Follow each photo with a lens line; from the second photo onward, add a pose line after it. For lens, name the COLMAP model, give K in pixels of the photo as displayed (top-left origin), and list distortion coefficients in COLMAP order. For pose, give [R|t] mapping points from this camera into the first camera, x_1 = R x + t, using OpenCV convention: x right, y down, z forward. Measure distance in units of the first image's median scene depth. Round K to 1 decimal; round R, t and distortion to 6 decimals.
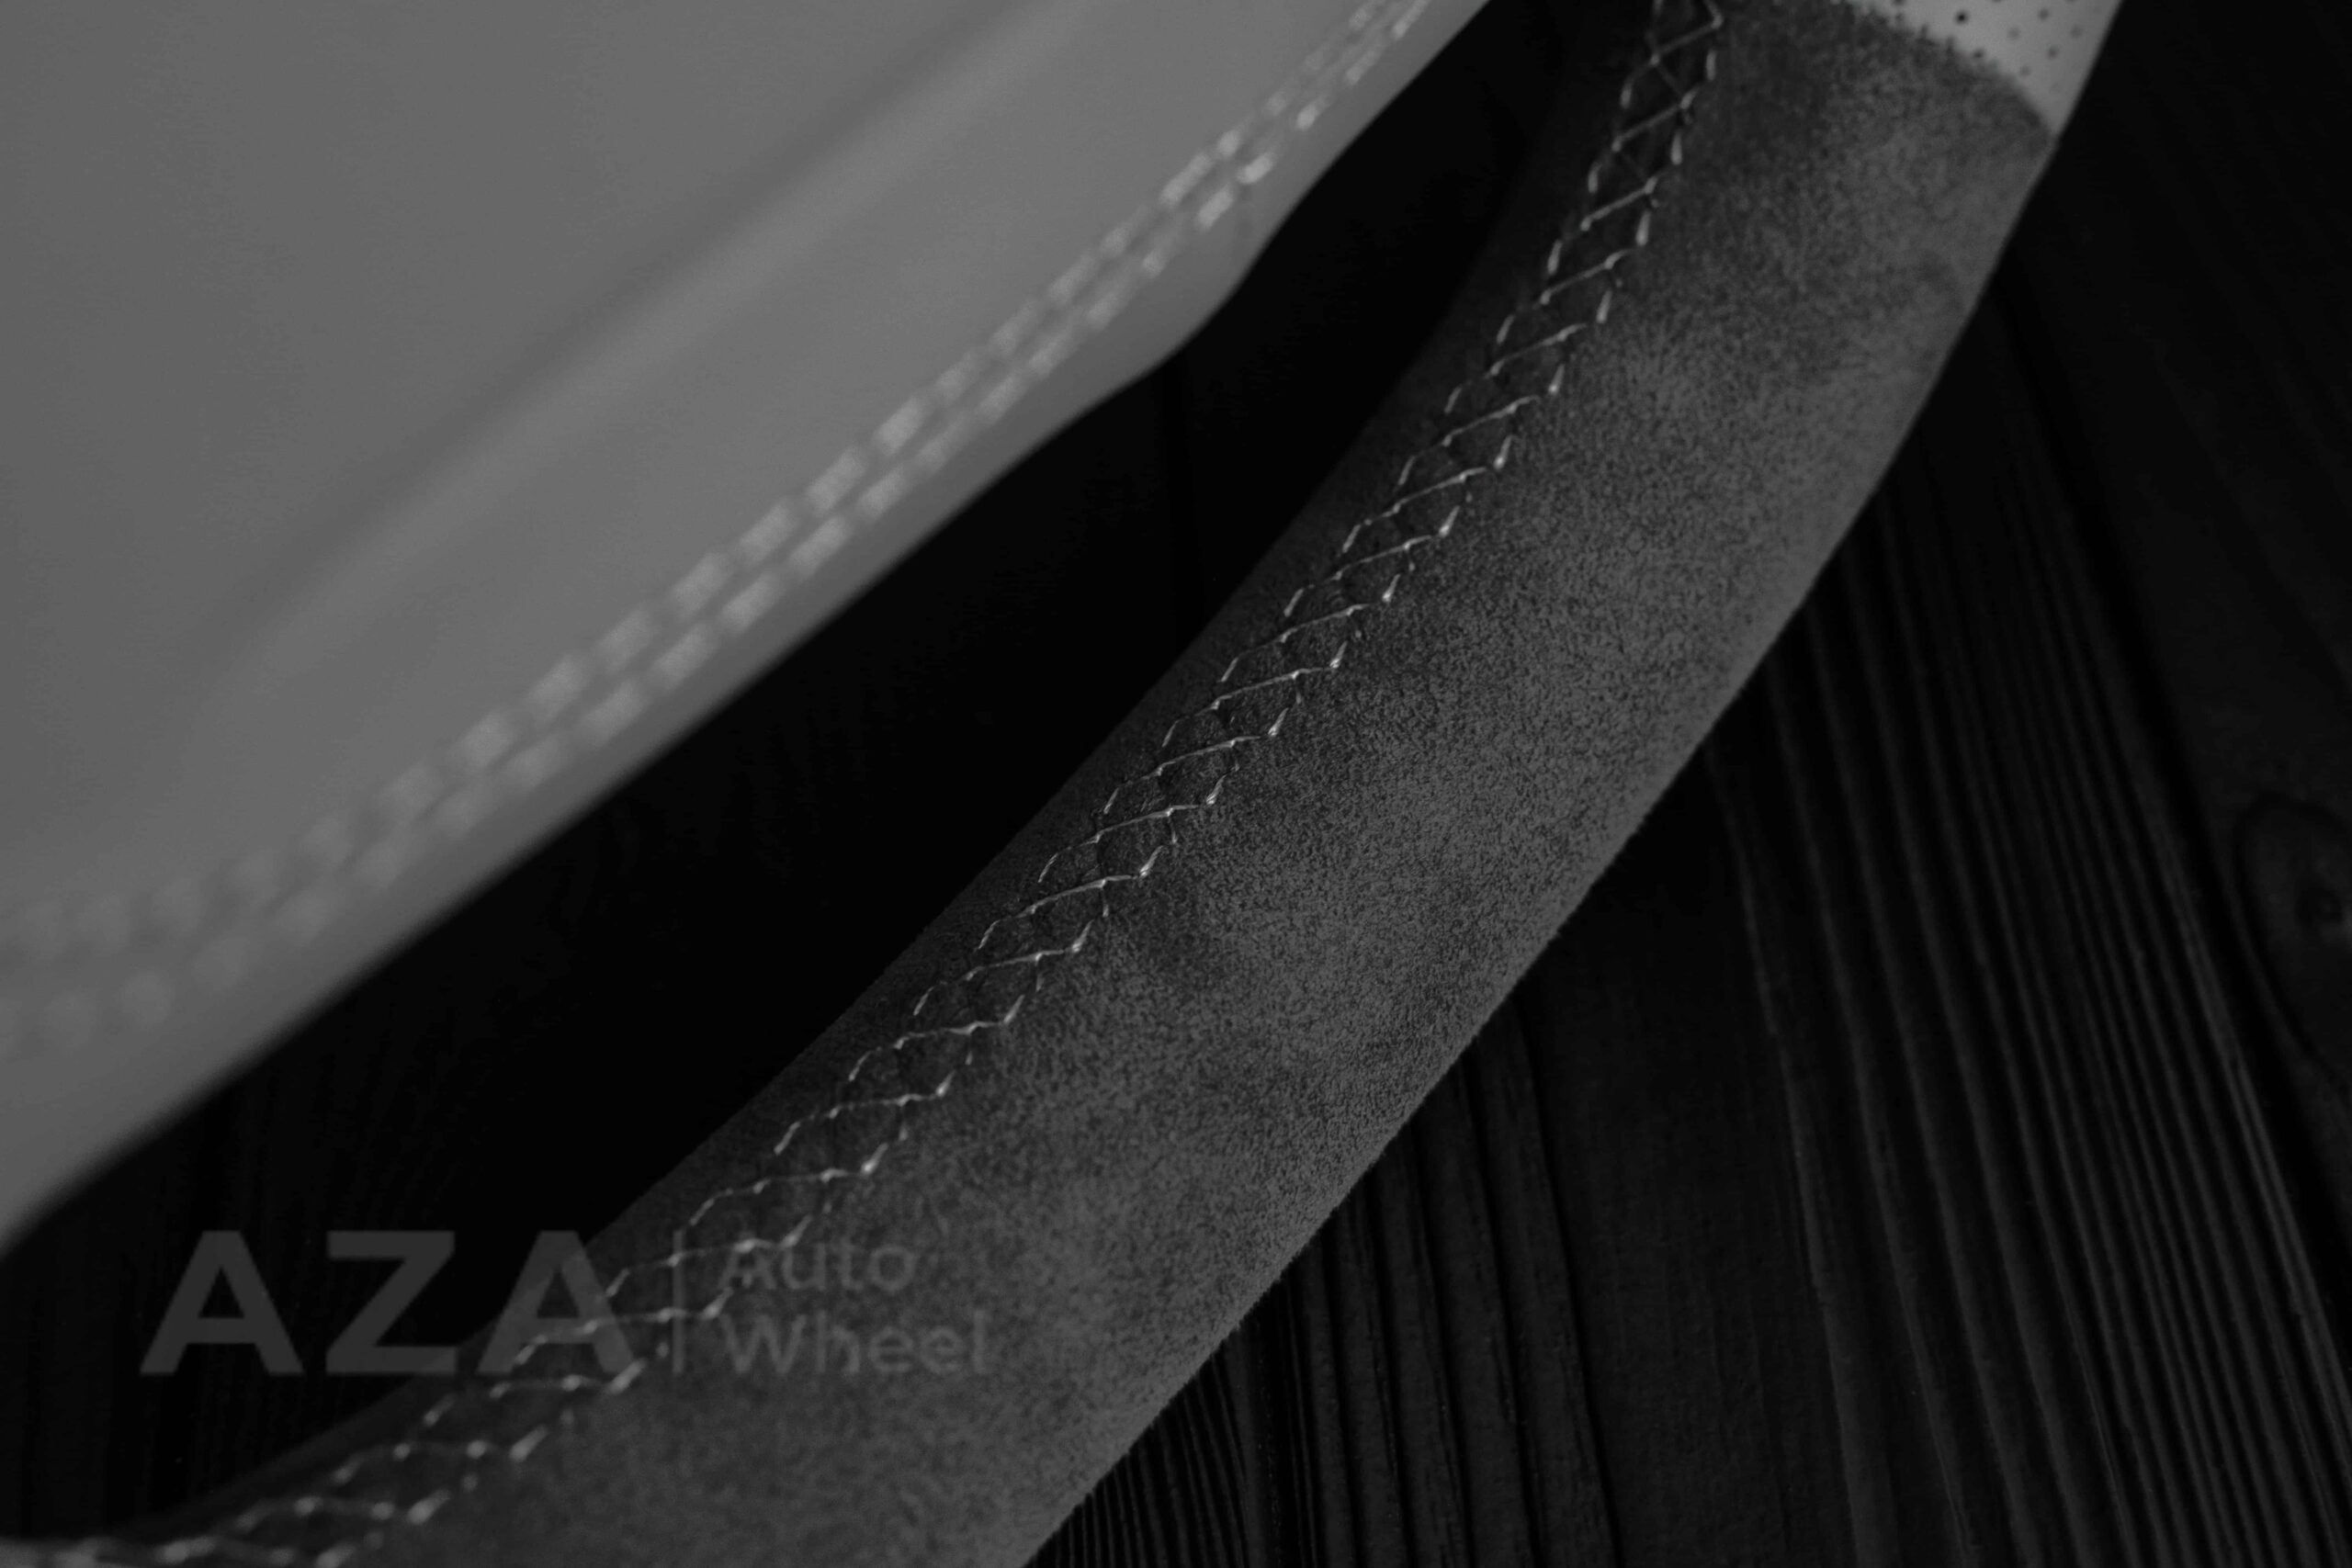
lens RADIAL K [[3489.8, 0, 1179.8], [0, 3489.8, 782.5], [0, 0, 1]] dist [-0.222466, 0.225217]
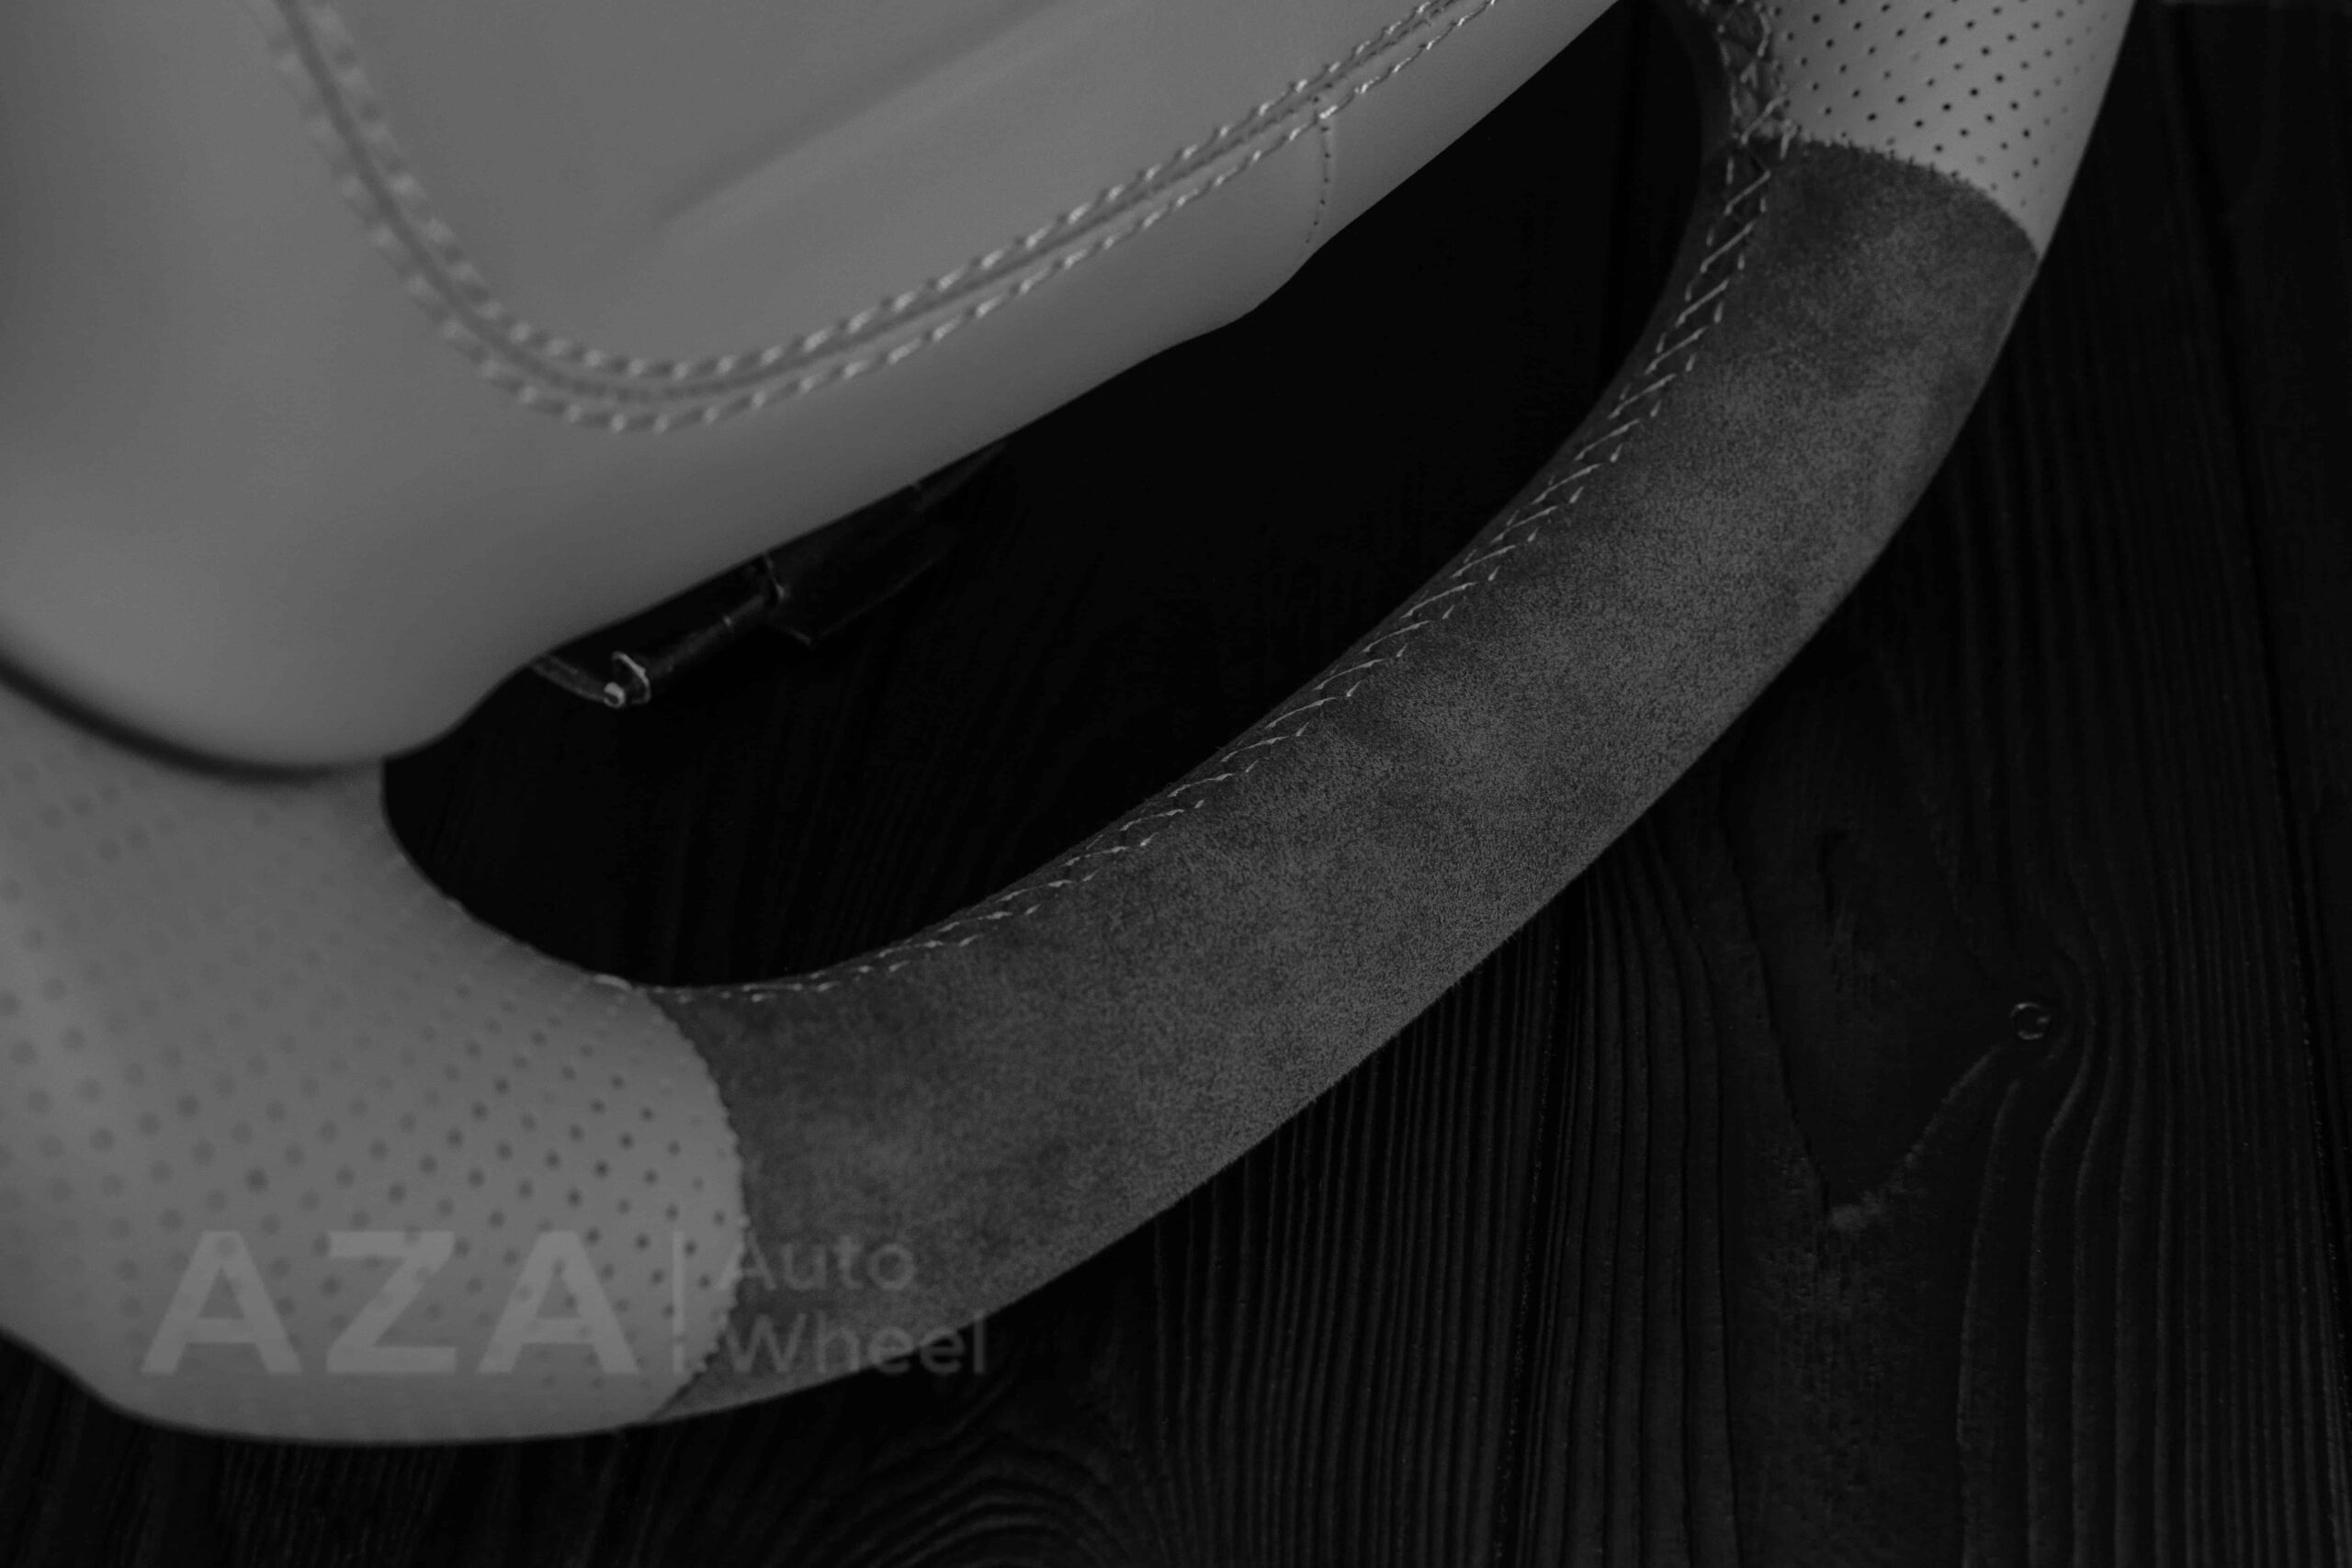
lens RADIAL K [[3489.8, 0, 1179.8], [0, 3489.8, 782.5], [0, 0, 1]] dist [-0.222466, 0.225217]
pose [[0.983186, -0.071031, -0.168228, 0.144090], [0.025164, 0.965158, -0.260454, 0.389756], [0.180867, 0.251842, 0.950717, -0.327891]]
